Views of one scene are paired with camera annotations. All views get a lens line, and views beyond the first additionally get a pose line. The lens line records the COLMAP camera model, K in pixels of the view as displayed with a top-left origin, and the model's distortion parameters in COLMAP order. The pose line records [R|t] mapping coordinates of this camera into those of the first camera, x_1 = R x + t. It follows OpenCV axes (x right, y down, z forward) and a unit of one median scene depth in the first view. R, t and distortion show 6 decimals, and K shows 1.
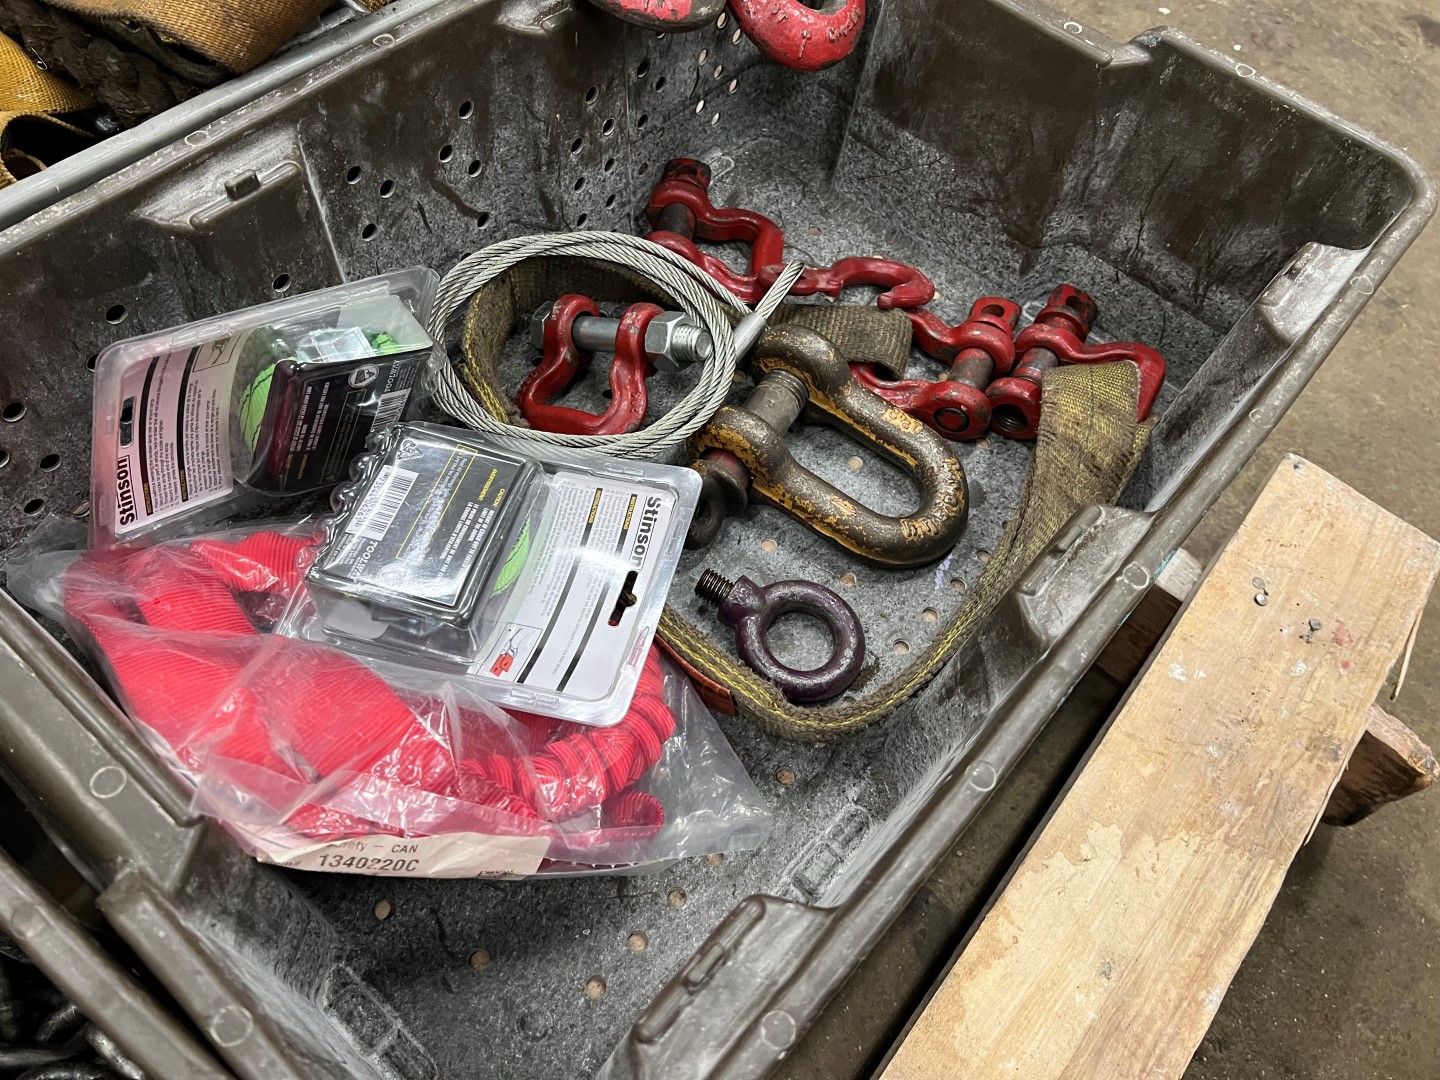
lens RADIAL K [[1101.0, 0, 720.0], [0, 1101.0, 540.0], [0, 0, 1]] dist [0.070818, -0.086582]
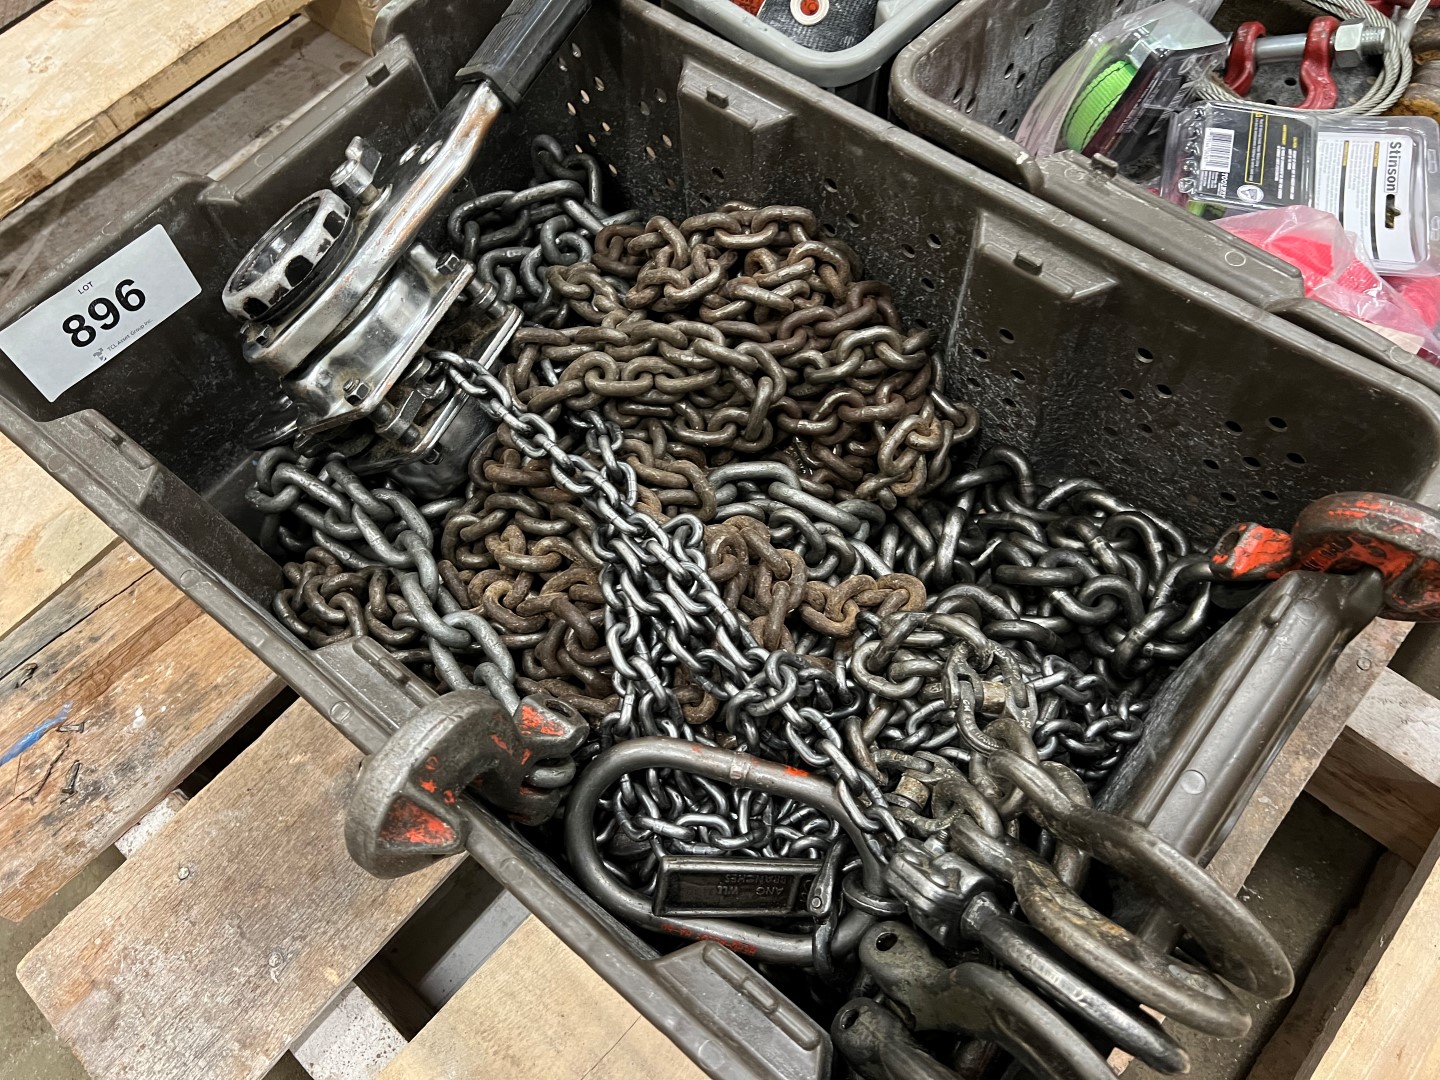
lens RADIAL K [[1105.5, 0, 720.0], [0, 1105.5, 540.0], [0, 0, 1]] dist [0.056297, -0.072097]
pose [[0.985566, -0.047999, -0.162347, -0.561193], [0.058909, 0.996269, 0.063065, 0.257927], [0.158715, -0.071719, 0.984716, -0.404053]]
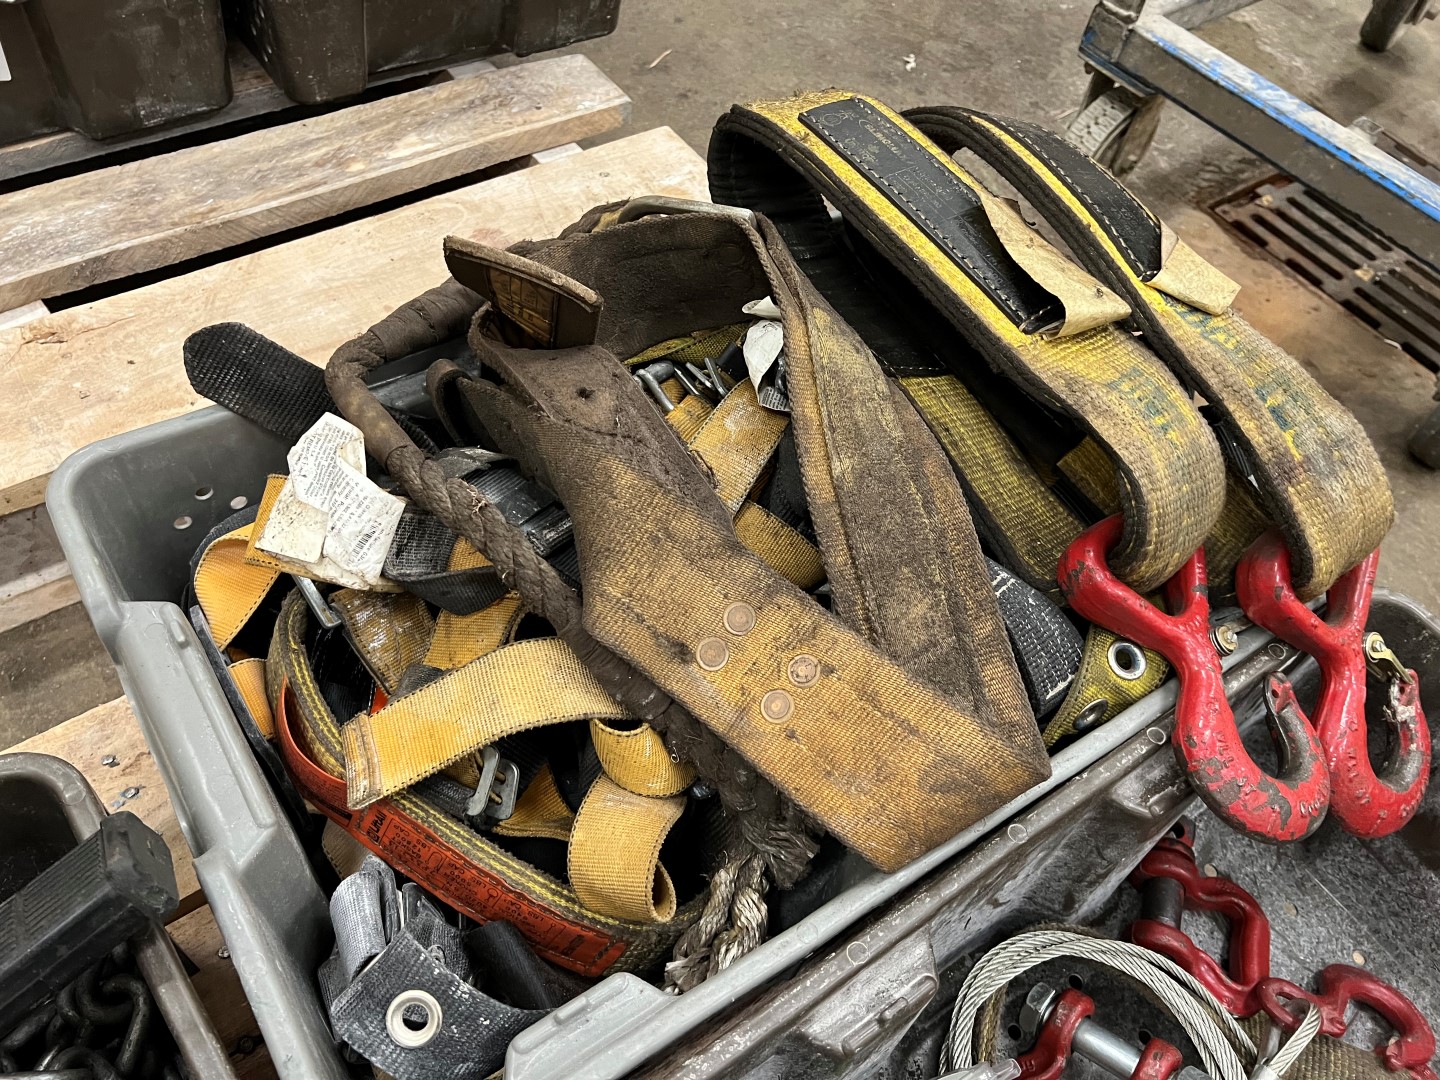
lens RADIAL K [[1102.3, 0, 720.0], [0, 1102.3, 540.0], [0, 0, 1]] dist [0.047947, -0.077519]
pose [[0.971718, 0.203681, -0.119492, -0.410930], [-0.217659, 0.968783, -0.118674, -0.434361], [0.091590, 0.141326, 0.985717, -0.049636]]
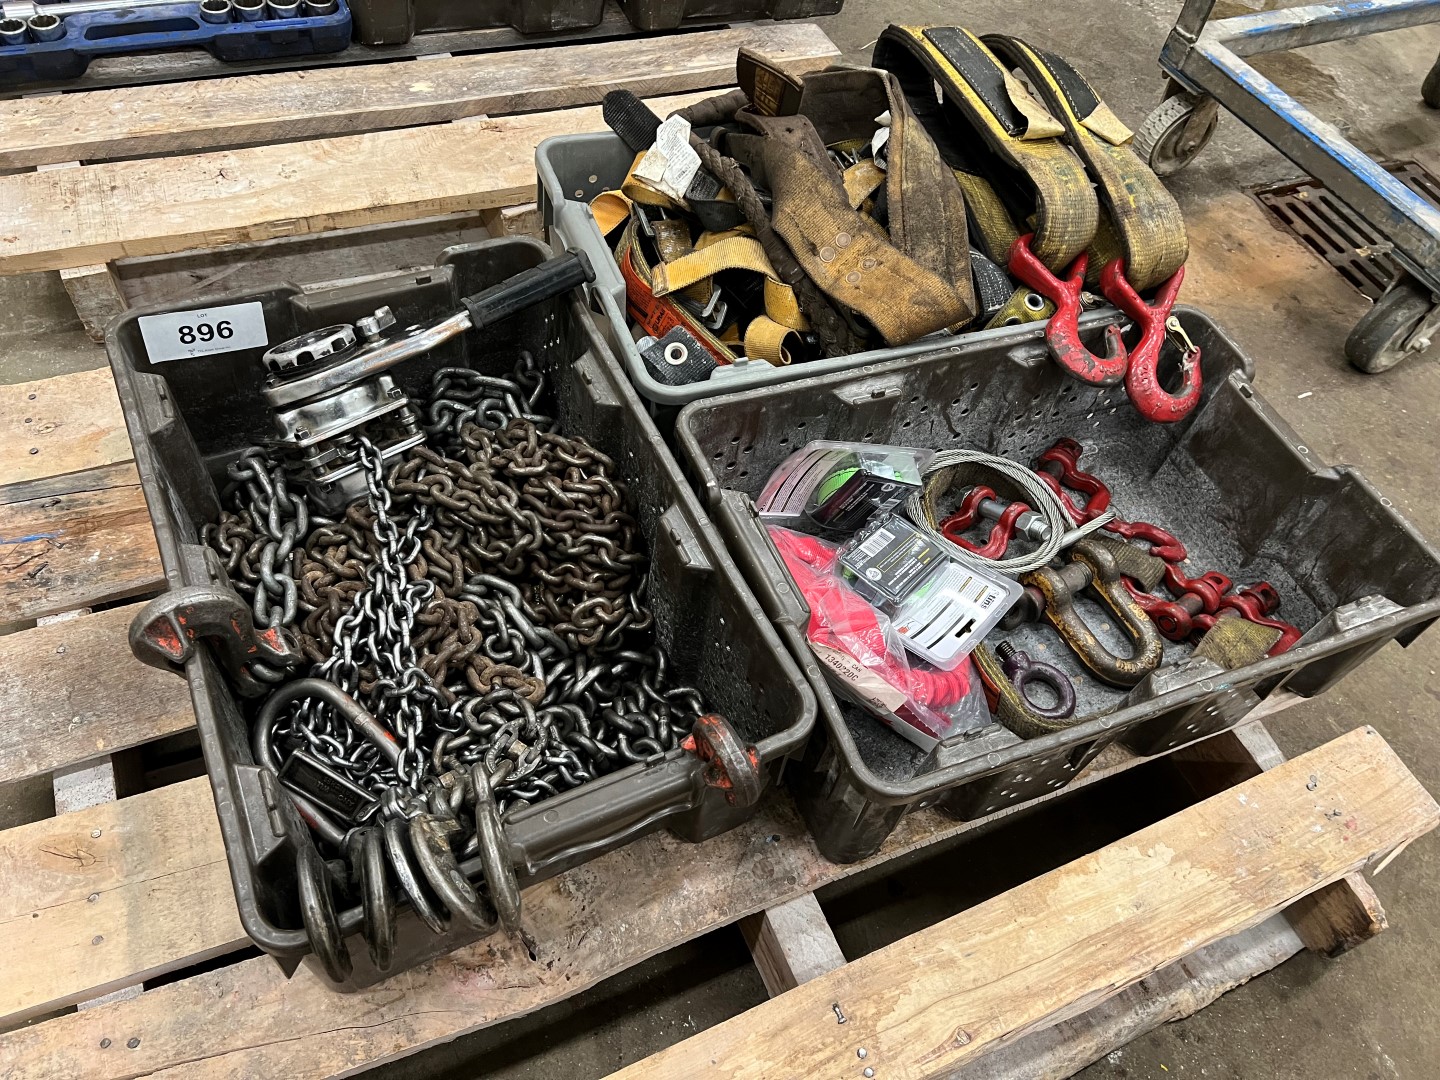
lens RADIAL K [[1102.3, 0, 720.0], [0, 1102.3, 540.0], [0, 0, 1]] dist [0.047947, -0.077519]
pose [[0.897144, 0.355861, -0.261717, -0.016186], [-0.395568, 0.910901, -0.117408, 0.262384], [0.196618, 0.208859, 0.957977, -0.875590]]
